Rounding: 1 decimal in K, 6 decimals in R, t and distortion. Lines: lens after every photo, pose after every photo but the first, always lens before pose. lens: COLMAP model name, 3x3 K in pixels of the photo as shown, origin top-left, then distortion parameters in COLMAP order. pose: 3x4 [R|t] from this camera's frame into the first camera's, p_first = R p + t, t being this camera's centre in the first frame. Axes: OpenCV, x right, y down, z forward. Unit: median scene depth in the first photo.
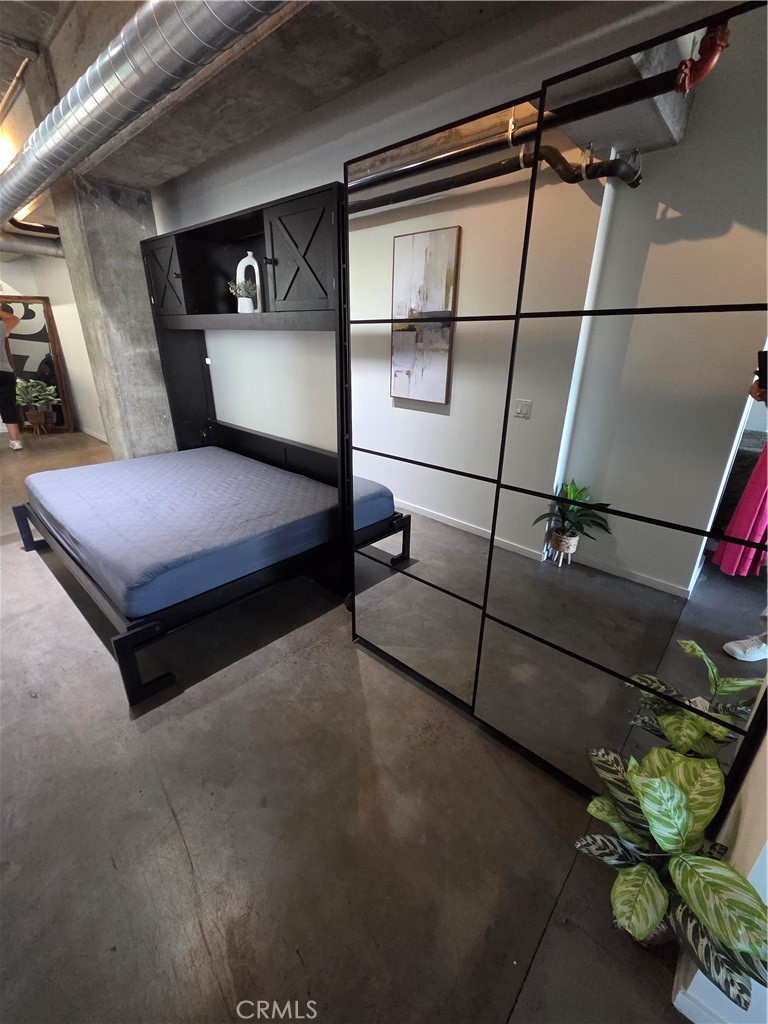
lens RADIAL K [[419.5, 0, 390.9], [0, 419.5, 515.7], [0, 0, 1]] dist [0.013752, -0.007417]
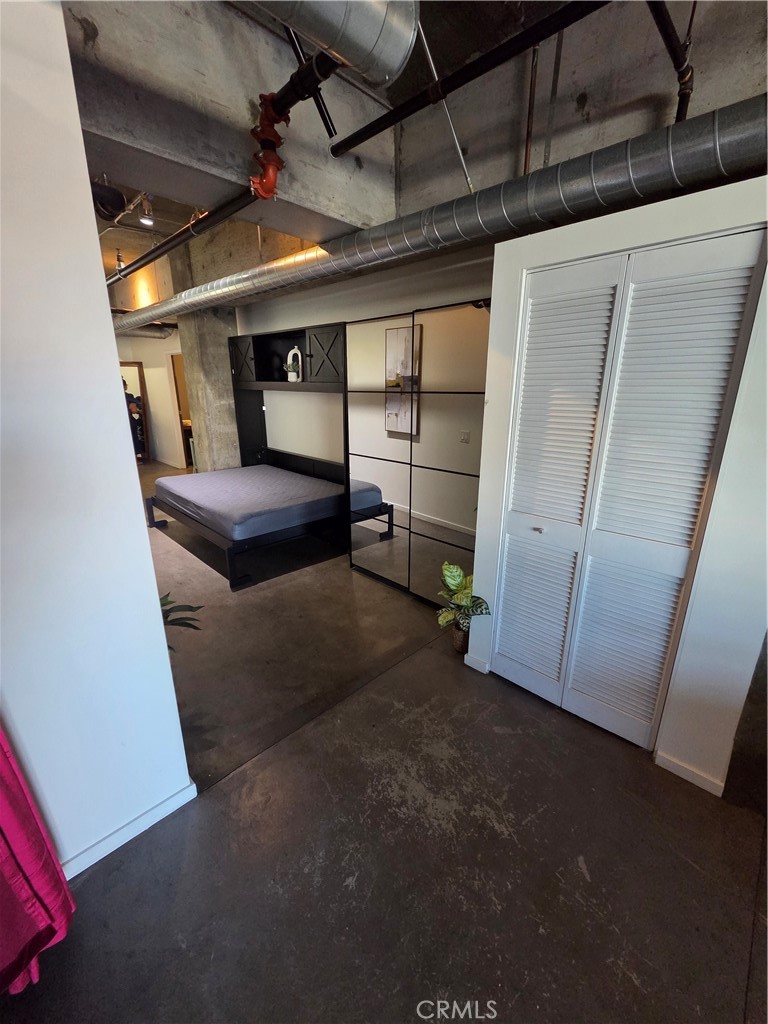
lens RADIAL K [[419.5, 0, 390.9], [0, 419.5, 515.7], [0, 0, 1]] dist [0.013752, -0.007417]
pose [[0.998483, 0.003907, -0.054922, 0.138540], [-0.008755, 0.996055, -0.088302, 0.194130], [0.054361, 0.088649, 0.994578, -0.588134]]
